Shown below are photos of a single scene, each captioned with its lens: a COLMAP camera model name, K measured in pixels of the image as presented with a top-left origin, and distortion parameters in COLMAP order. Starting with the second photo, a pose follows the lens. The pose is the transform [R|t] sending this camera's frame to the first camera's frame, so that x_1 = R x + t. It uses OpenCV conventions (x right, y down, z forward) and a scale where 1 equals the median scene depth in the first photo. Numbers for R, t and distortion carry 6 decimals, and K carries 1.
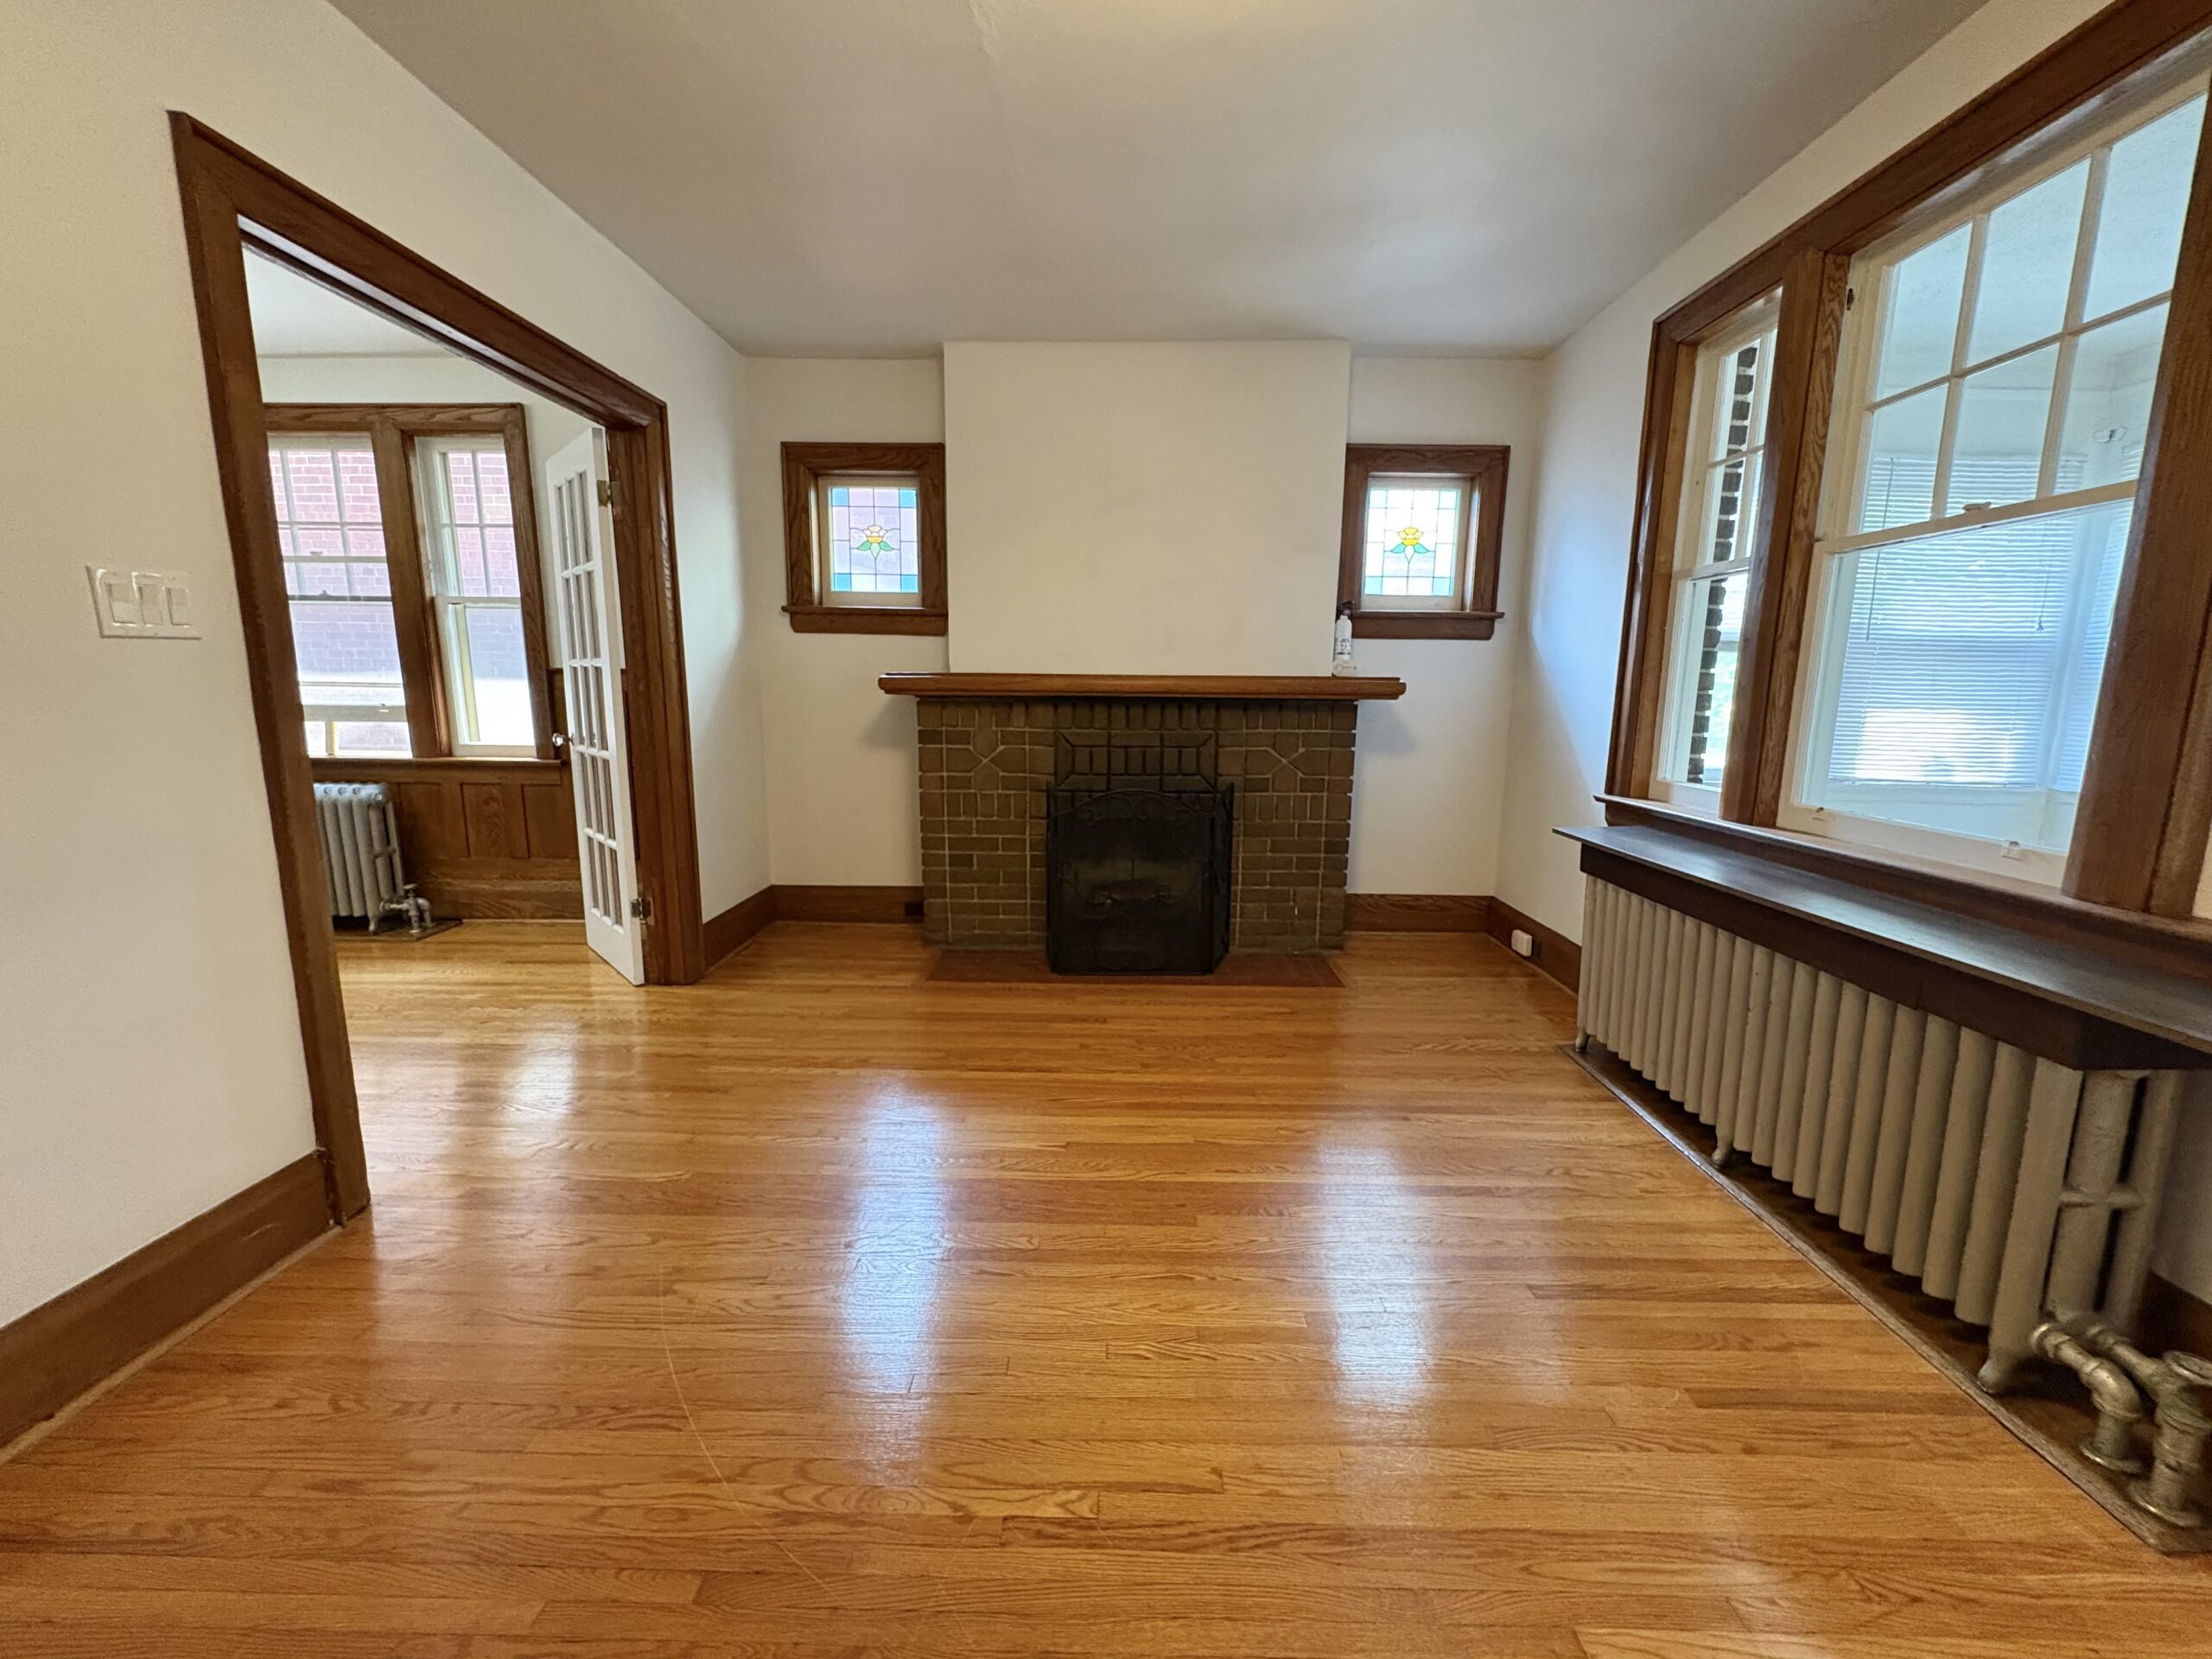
lens RADIAL K [[881.5, 0, 1106.0], [0, 881.5, 829.5], [0, 0, 1]] dist [0.000332, 0.000301]
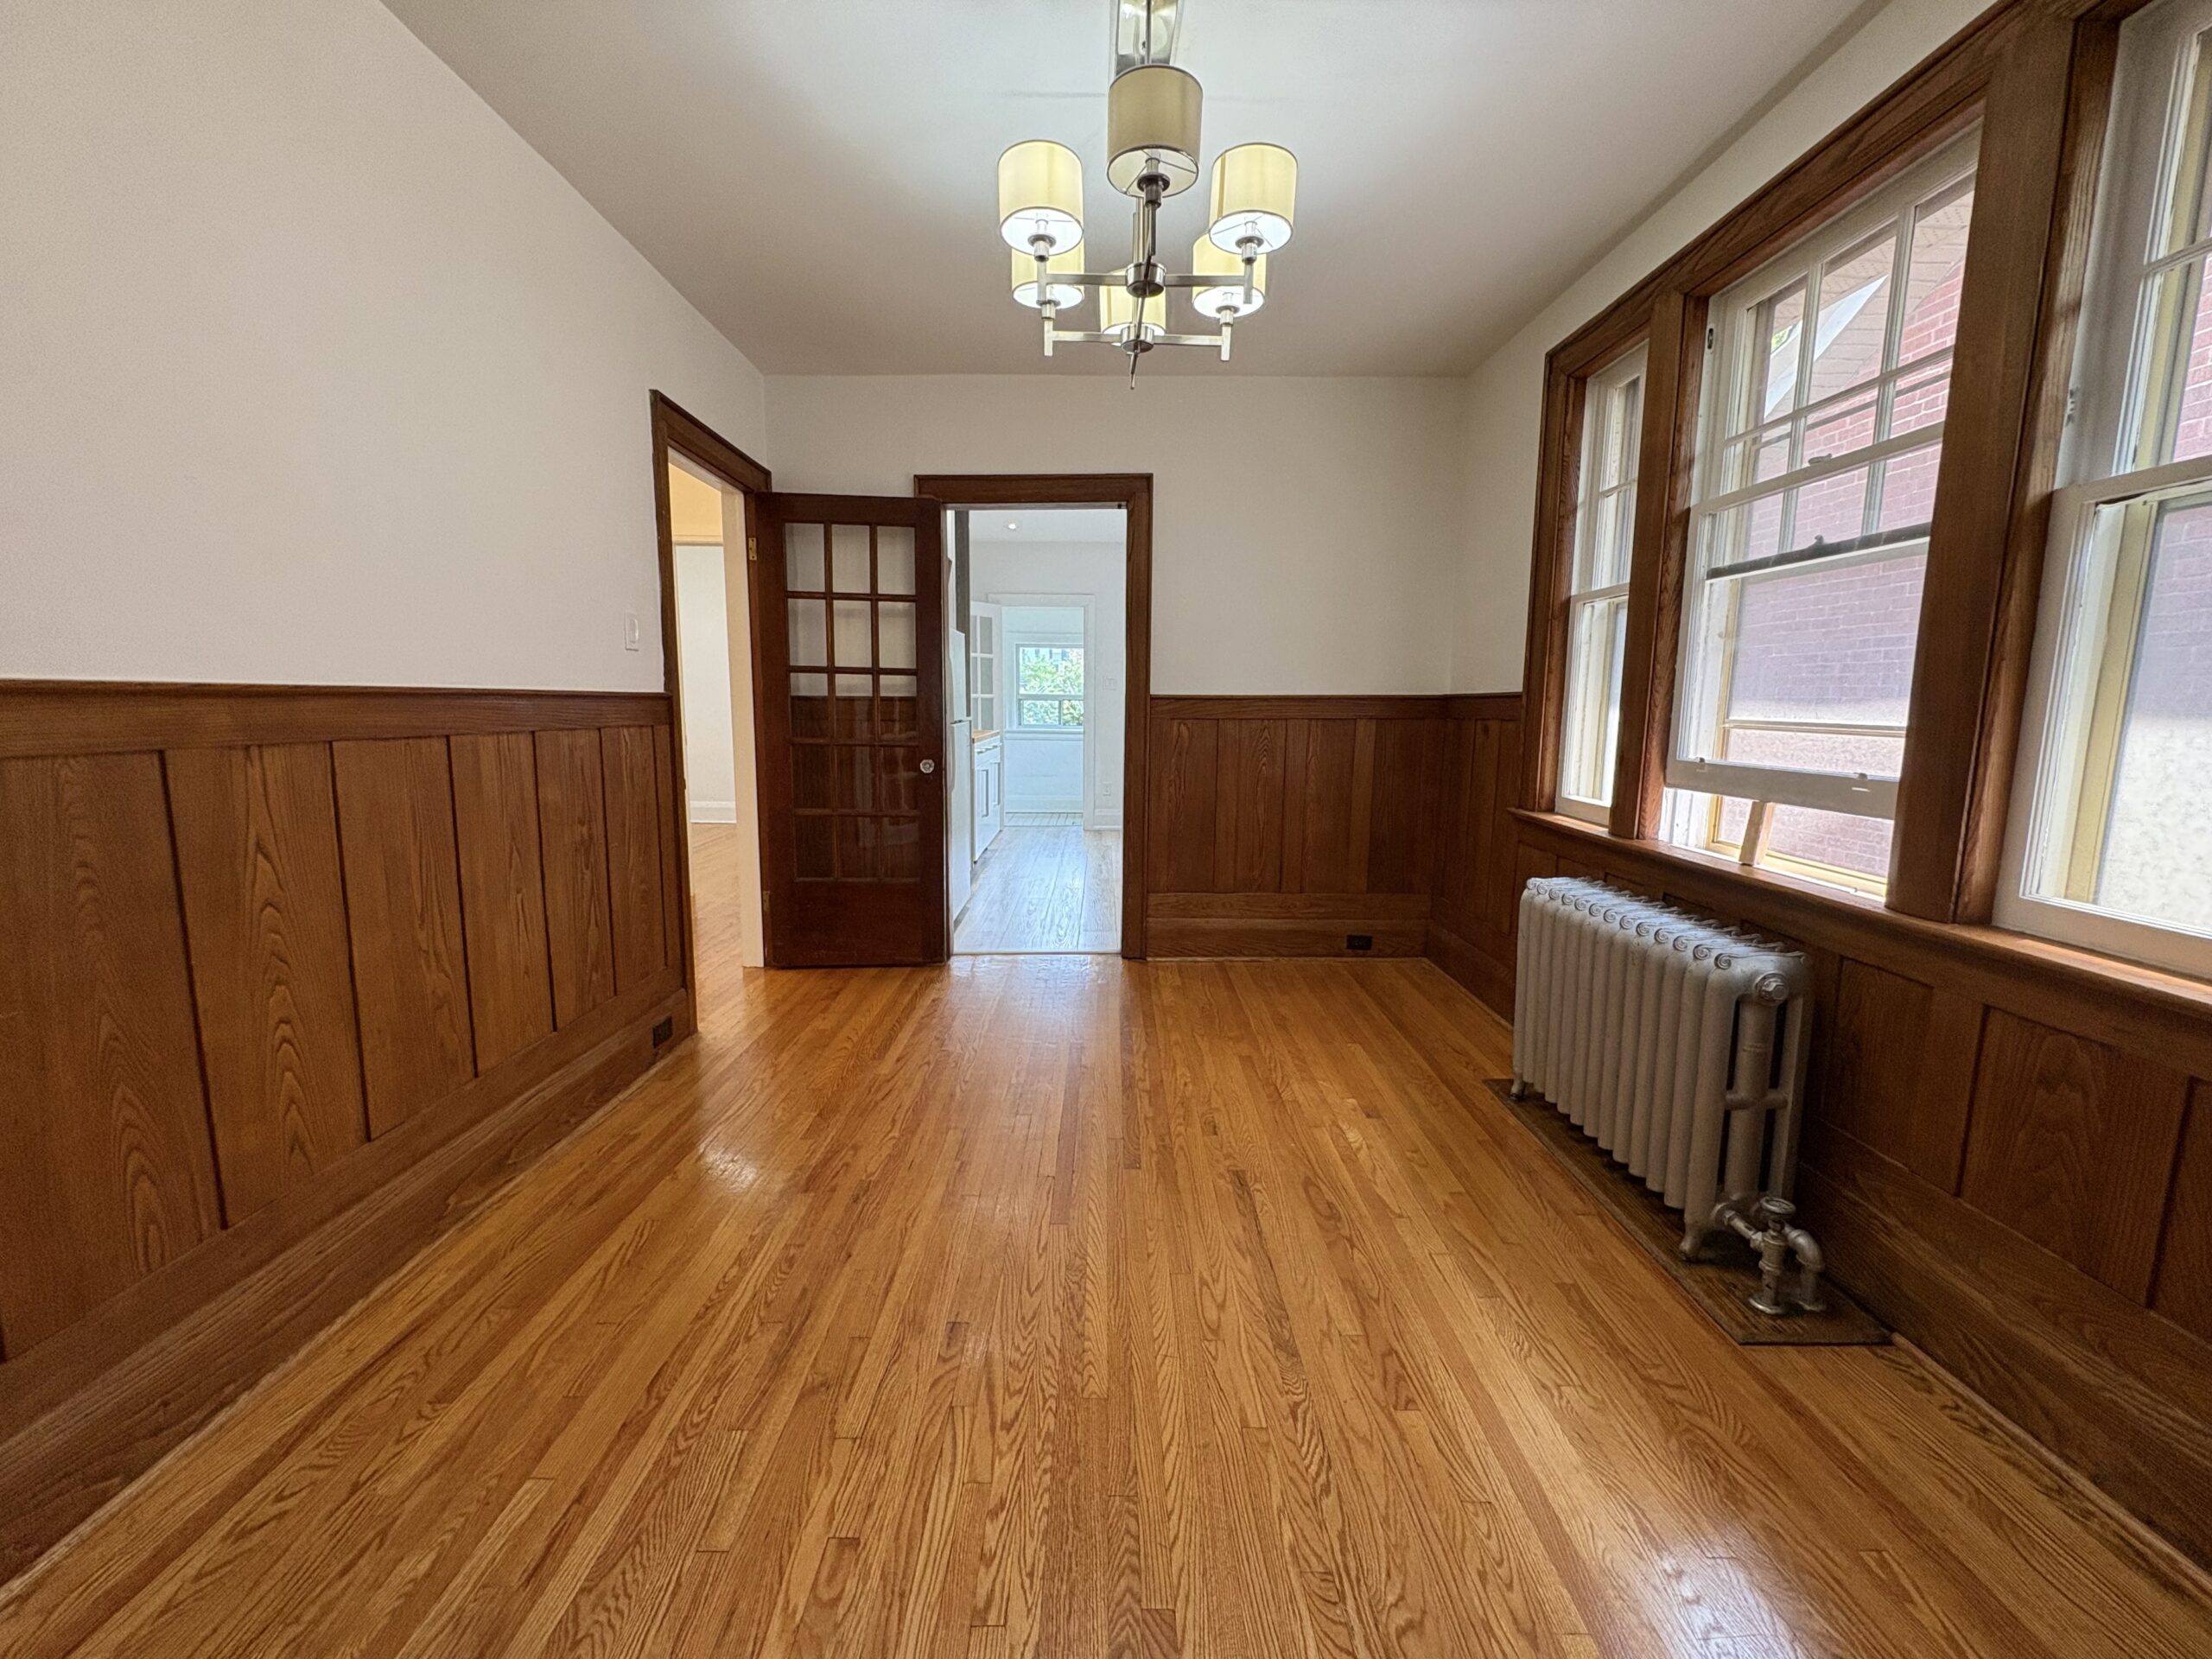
lens RADIAL K [[879.2, 0, 1108.3], [0, 879.2, 830.5], [0, 0, 1]] dist [0.000429, -0.000184]
pose [[0.023820, 0.134072, -0.990685, -0.425431], [-0.172151, 0.976714, 0.128042, -0.116031], [0.984783, 0.167497, 0.046346, 0.669471]]
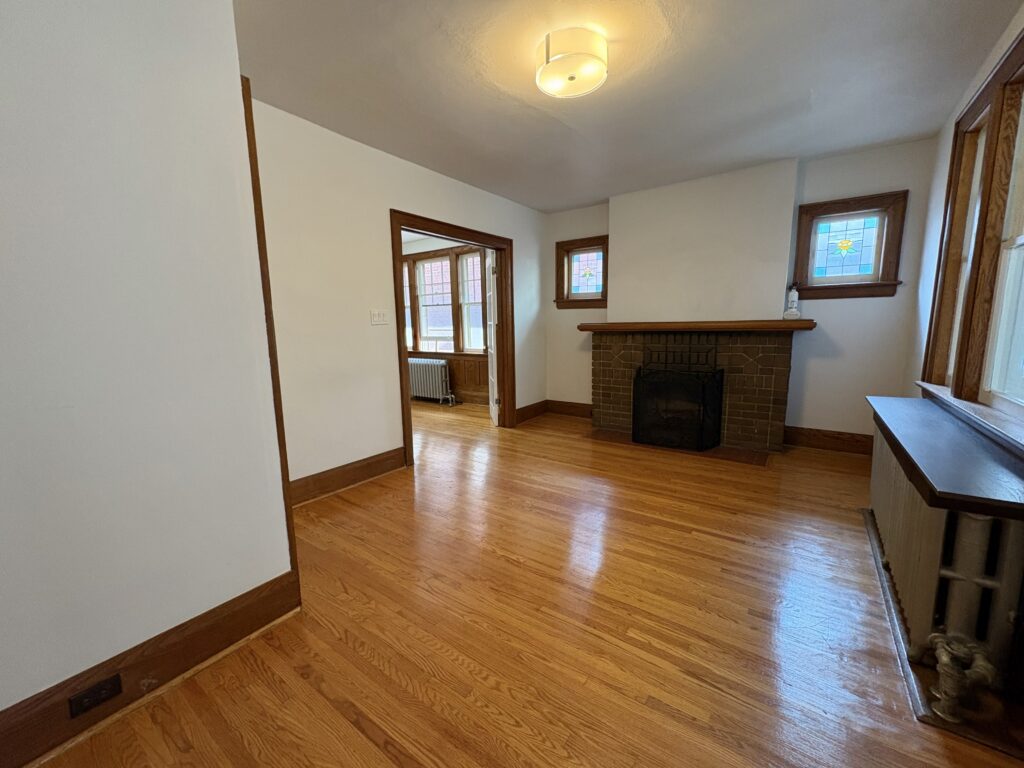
lens RADIAL K [[408.1, 0, 512.0], [0, 408.1, 384.0], [0, 0, 1]] dist [0.000332, 0.000301]
pose [[0.823558, 0.058888, -0.564167, 0.281485], [-0.066052, 0.997786, 0.007728, 0.012046], [0.563373, 0.030900, 0.825625, -0.143415]]
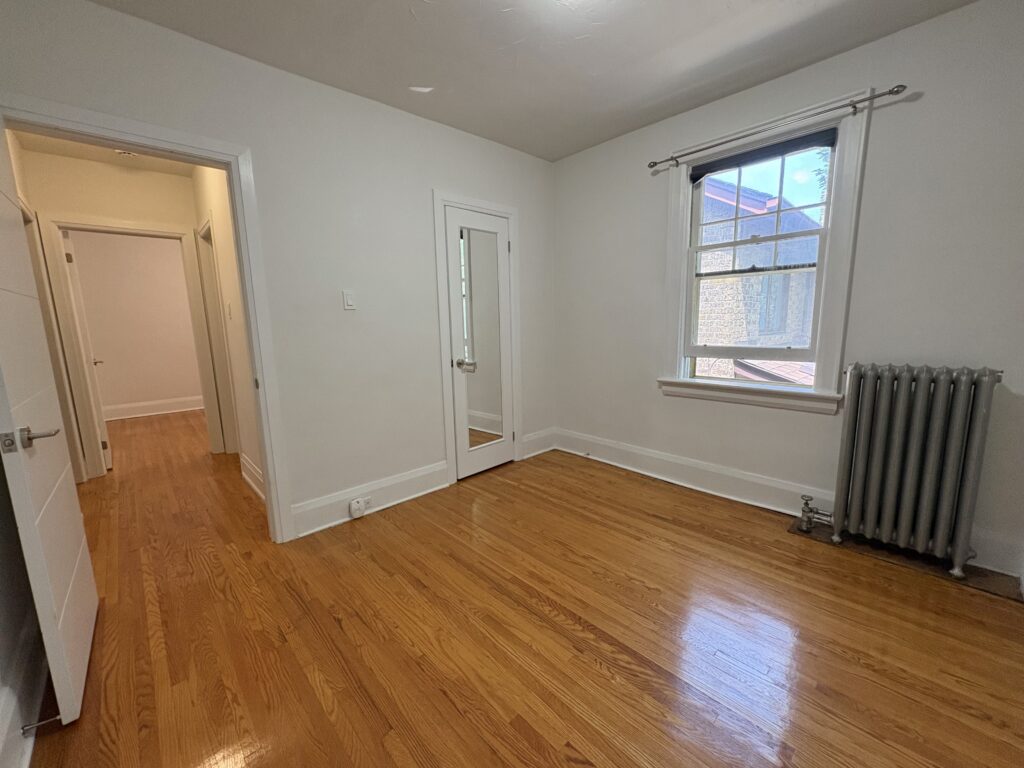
lens RADIAL K [[407.0, 0, 513.1], [0, 407.0, 384.4], [0, 0, 1]] dist [0.000429, -0.000184]
pose [[0.704757, 0.090145, -0.703698, -0.743545], [-0.088593, 0.995313, 0.038774, -0.081526], [0.703895, 0.035016, 0.709440, 0.308898]]
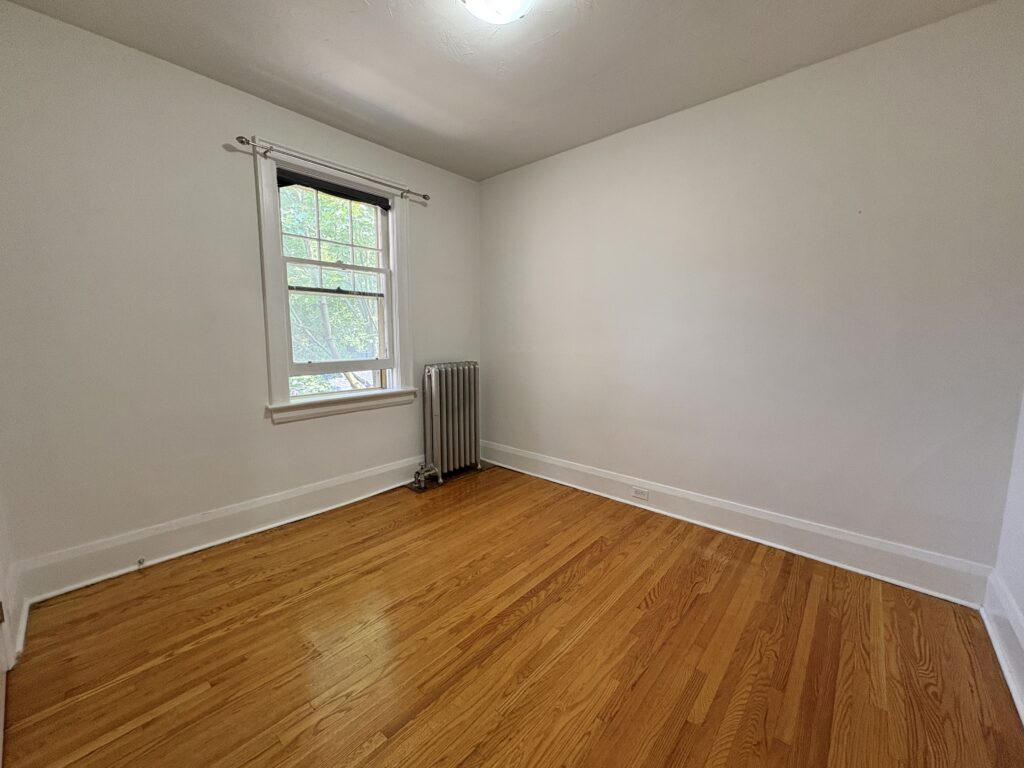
lens RADIAL K [[408.1, 0, 512.0], [0, 408.1, 384.0], [0, 0, 1]] dist [0.000332, 0.000301]
pose [[0.645544, -0.098387, 0.757359, -1.331985], [0.124937, 0.991913, 0.022366, -0.088293], [-0.753435, 0.080184, 0.652615, 0.347354]]
